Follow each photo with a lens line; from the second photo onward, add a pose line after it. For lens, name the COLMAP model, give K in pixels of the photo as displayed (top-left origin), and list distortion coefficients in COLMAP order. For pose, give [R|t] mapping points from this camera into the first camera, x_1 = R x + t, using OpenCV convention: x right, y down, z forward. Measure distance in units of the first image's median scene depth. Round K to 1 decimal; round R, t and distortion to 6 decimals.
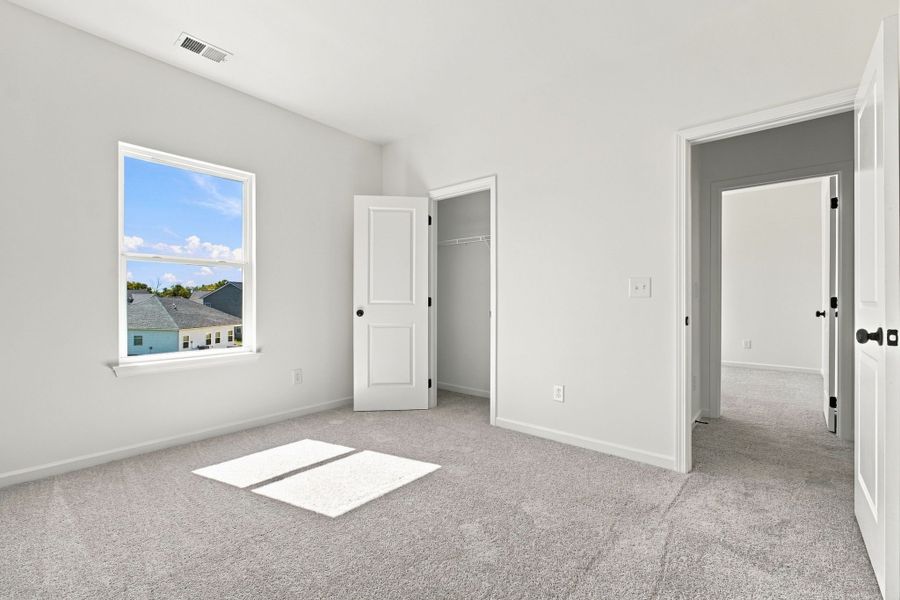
lens RADIAL K [[394.1, 0, 433.2], [0, 394.1, 301.3], [0, 0, 1]] dist [0.001347, 0.000339]
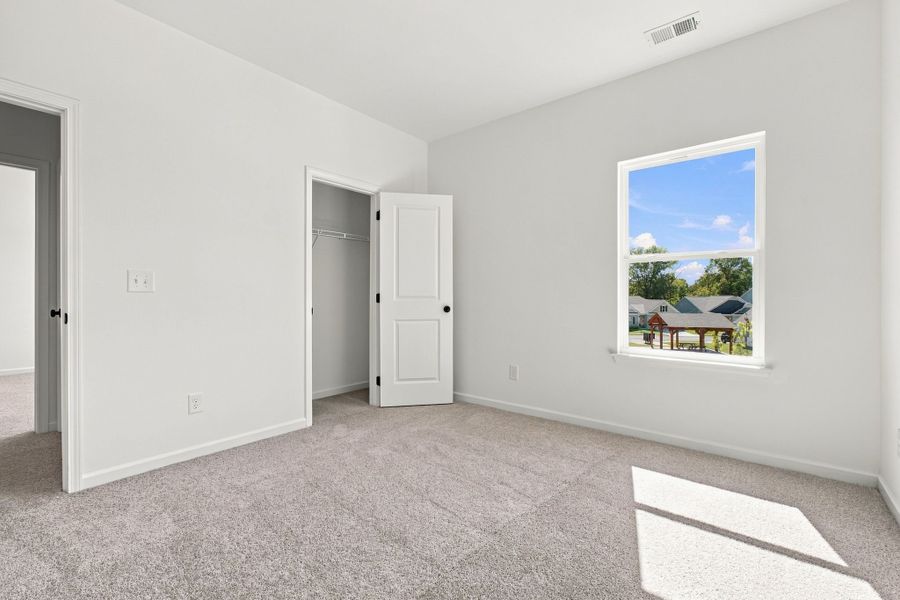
lens RADIAL K [[392.9, 0, 442.1], [0, 392.9, 300.6], [0, 0, 1]] dist [-0.000291, 0.000080]
pose [[0.036399, 0.002364, -0.999335, 0.357345], [-0.000128, 0.999997, 0.002361, 0.002137], [0.999337, 0.000042, 0.036399, 0.446133]]
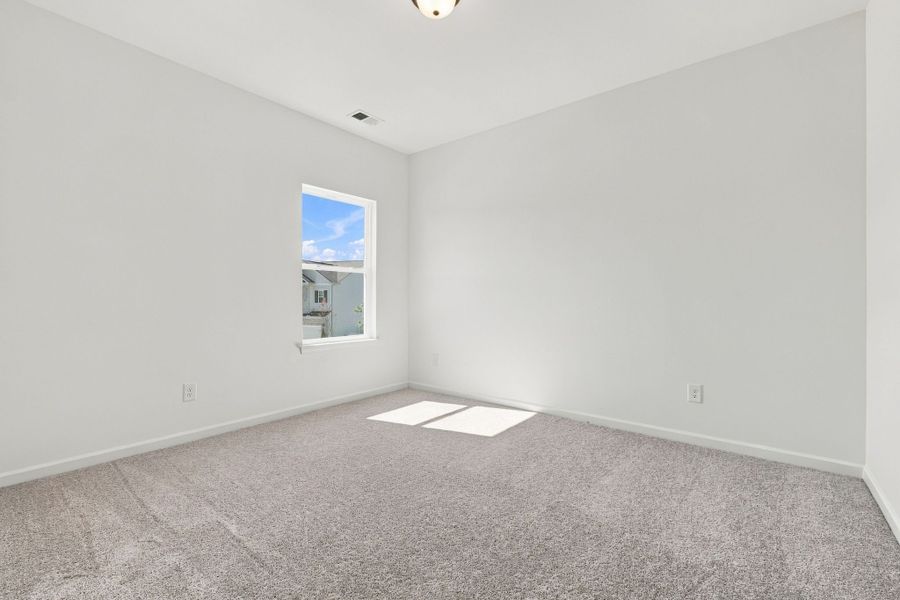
lens RADIAL K [[392.9, 0, 442.1], [0, 392.9, 300.6], [0, 0, 1]] dist [-0.000291, 0.000080]
pose [[0.999278, -0.004748, 0.037690, -0.361444], [0.004523, 0.999971, 0.006059, -0.000855], [-0.037717, -0.005884, 0.999271, -0.393094]]
